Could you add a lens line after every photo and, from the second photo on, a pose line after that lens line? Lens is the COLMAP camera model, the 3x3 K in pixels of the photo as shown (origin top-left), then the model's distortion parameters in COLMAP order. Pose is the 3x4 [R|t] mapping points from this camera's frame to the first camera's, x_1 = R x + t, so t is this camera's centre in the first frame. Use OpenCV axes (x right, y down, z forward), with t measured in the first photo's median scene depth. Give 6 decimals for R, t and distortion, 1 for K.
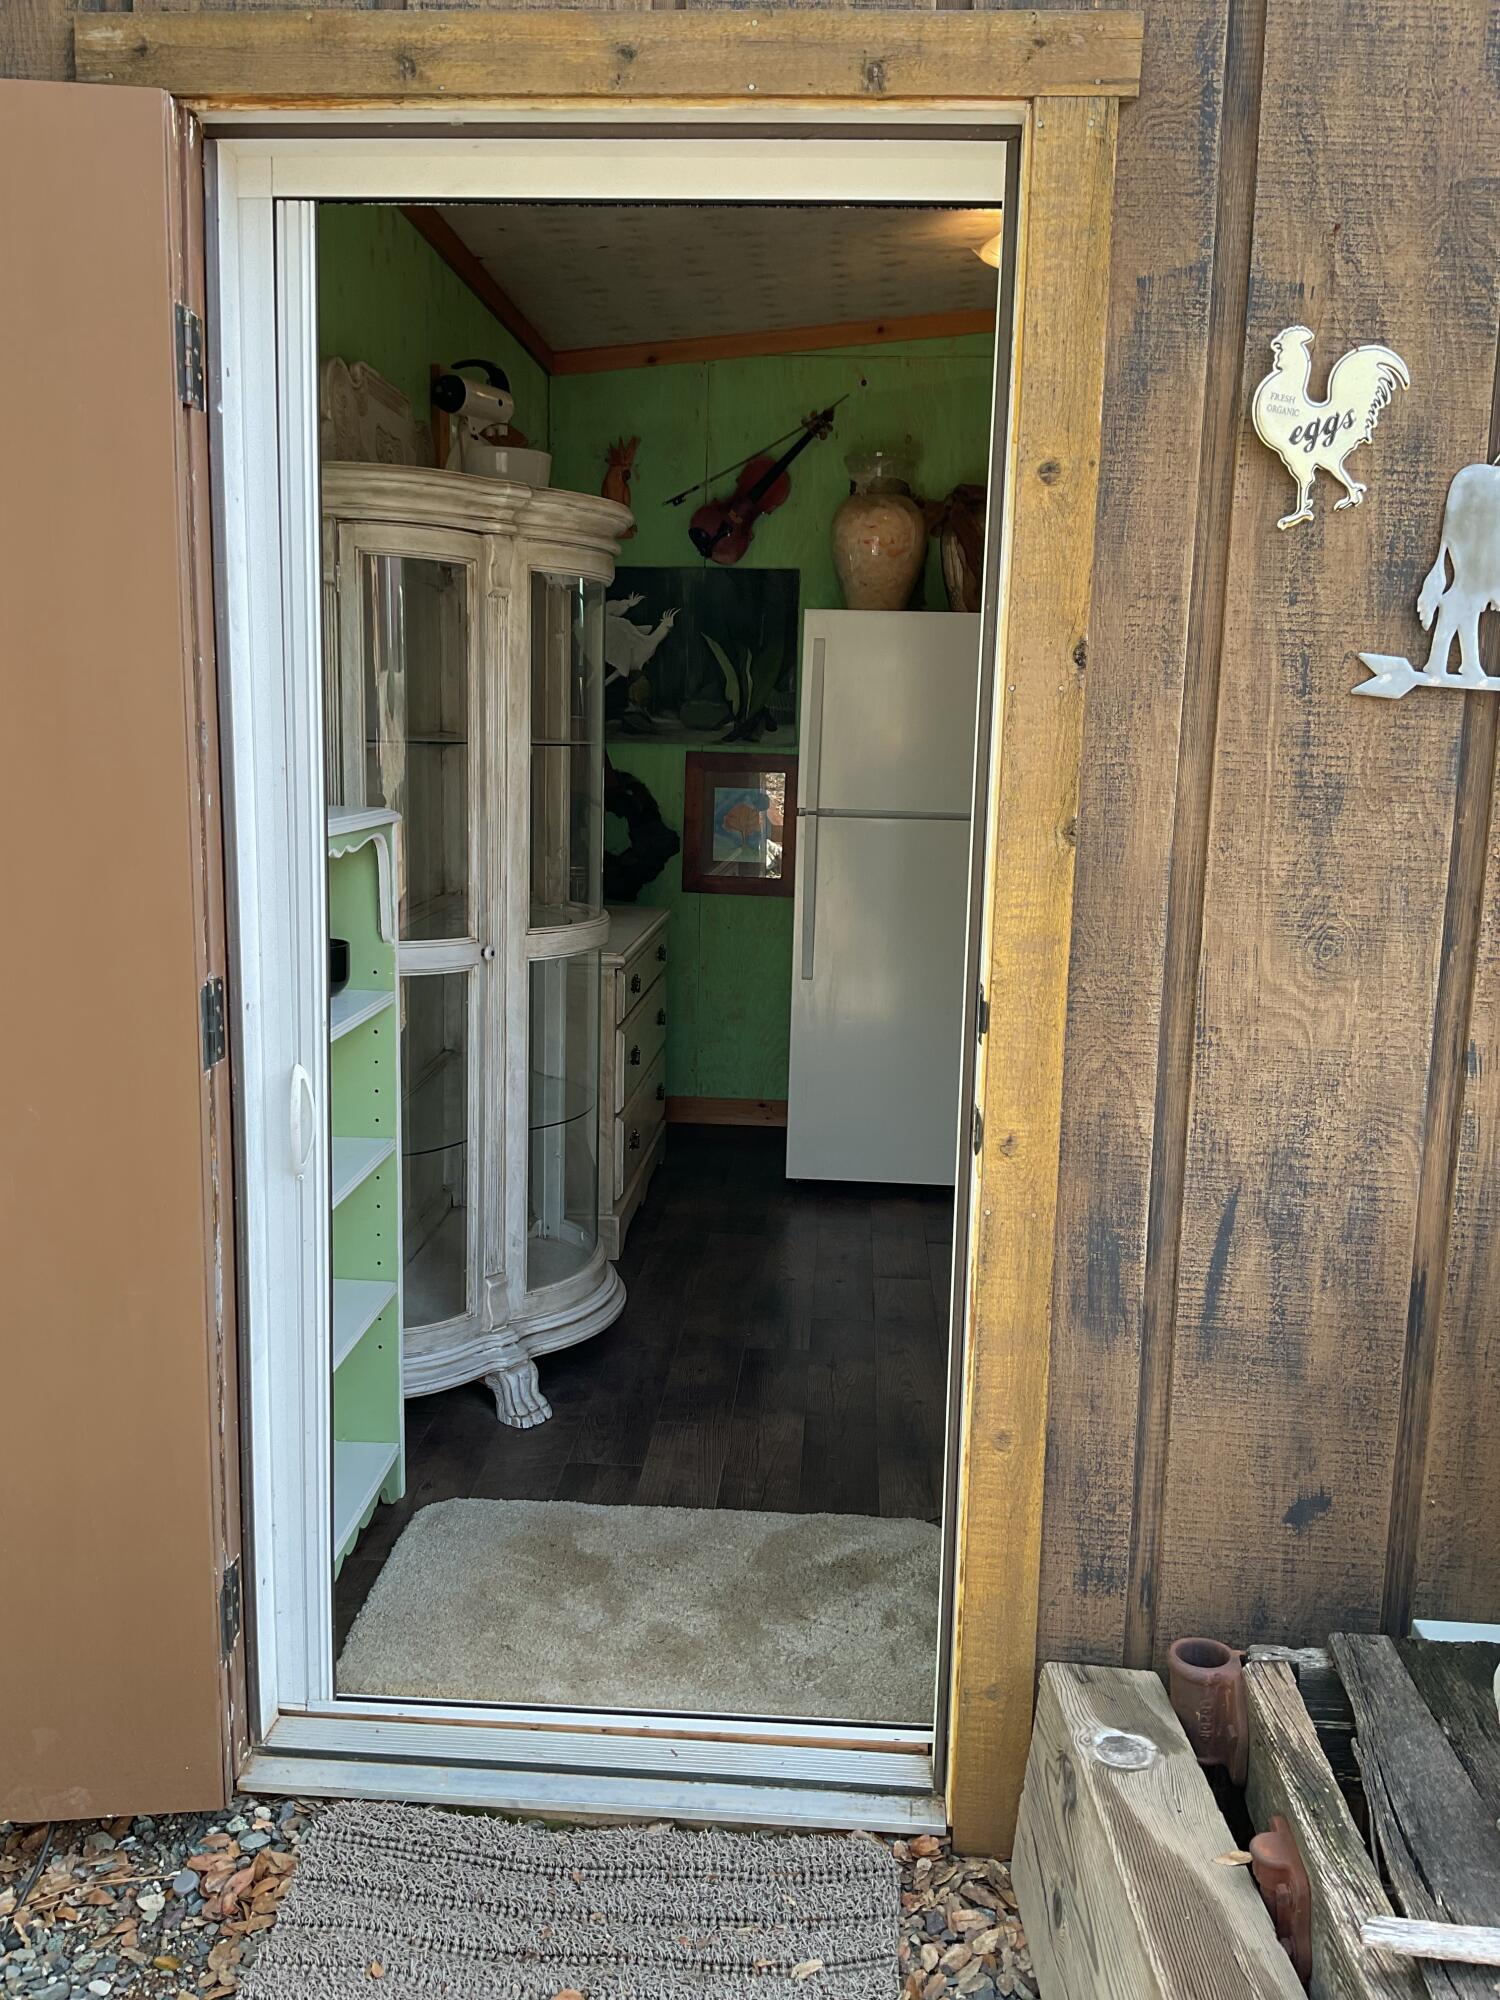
lens RADIAL K [[1734.9, 0, 750.0], [0, 1734.9, 1000.0], [0, 0, 1]] dist [0.110034, -0.296533]
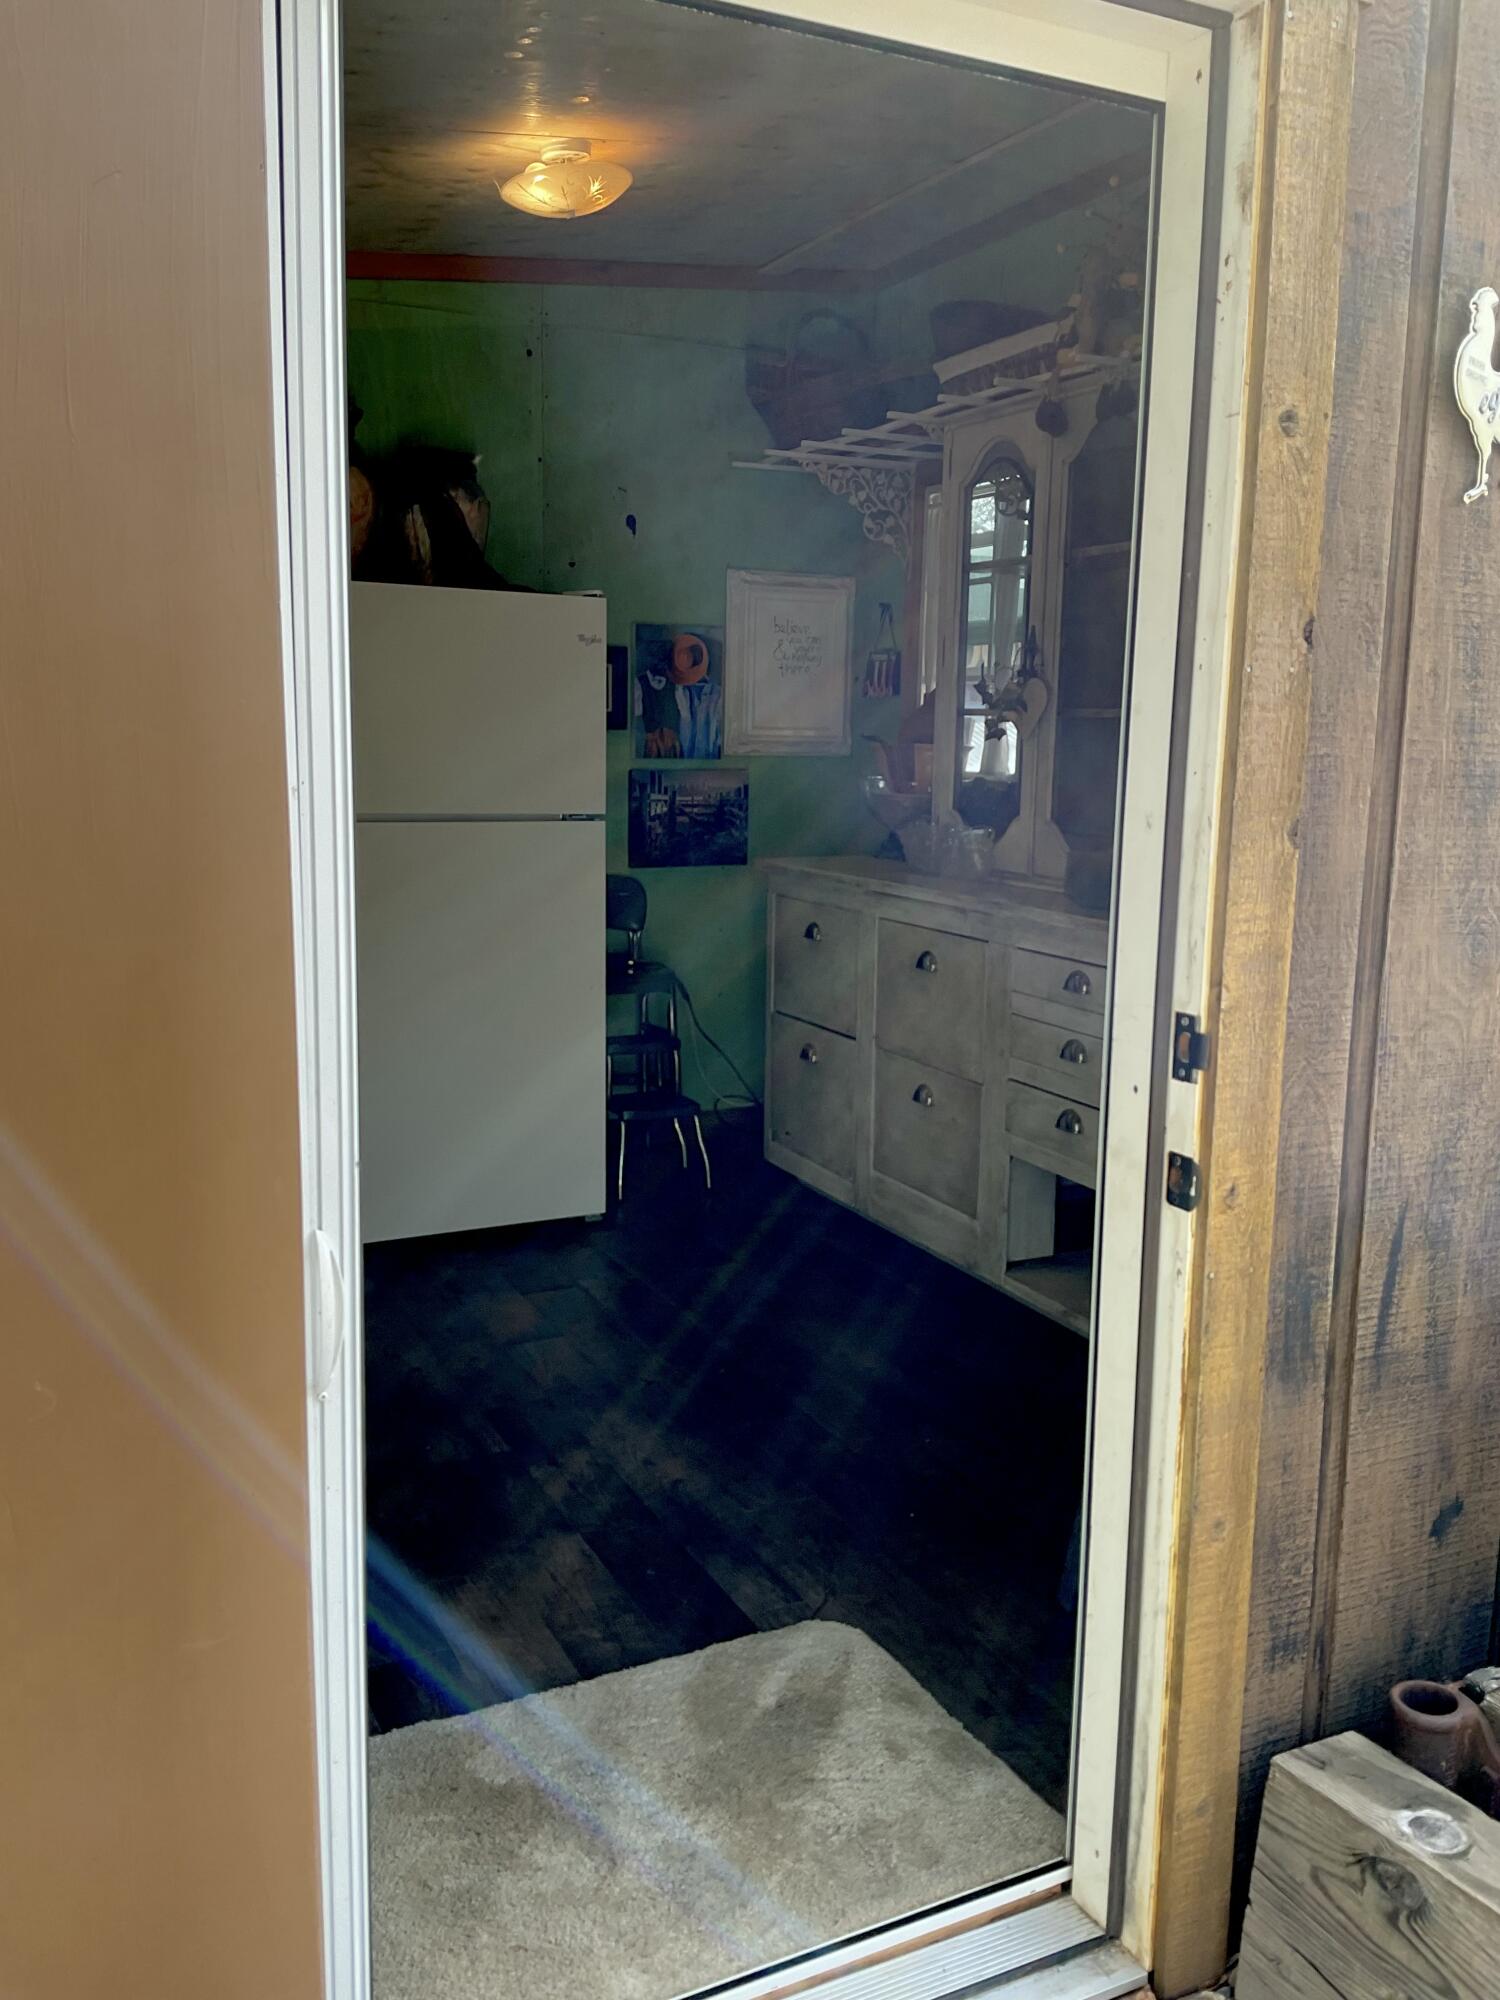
lens RADIAL K [[1718.9, 0, 751.5], [0, 1718.9, 994.2], [0, 0, 1]] dist [-0.005959, -0.017118]
pose [[0.855069, -0.090445, 0.510565, -0.488928], [0.087272, 0.995726, 0.030231, -0.063953], [-0.511117, 0.018709, 0.859307, 0.387389]]
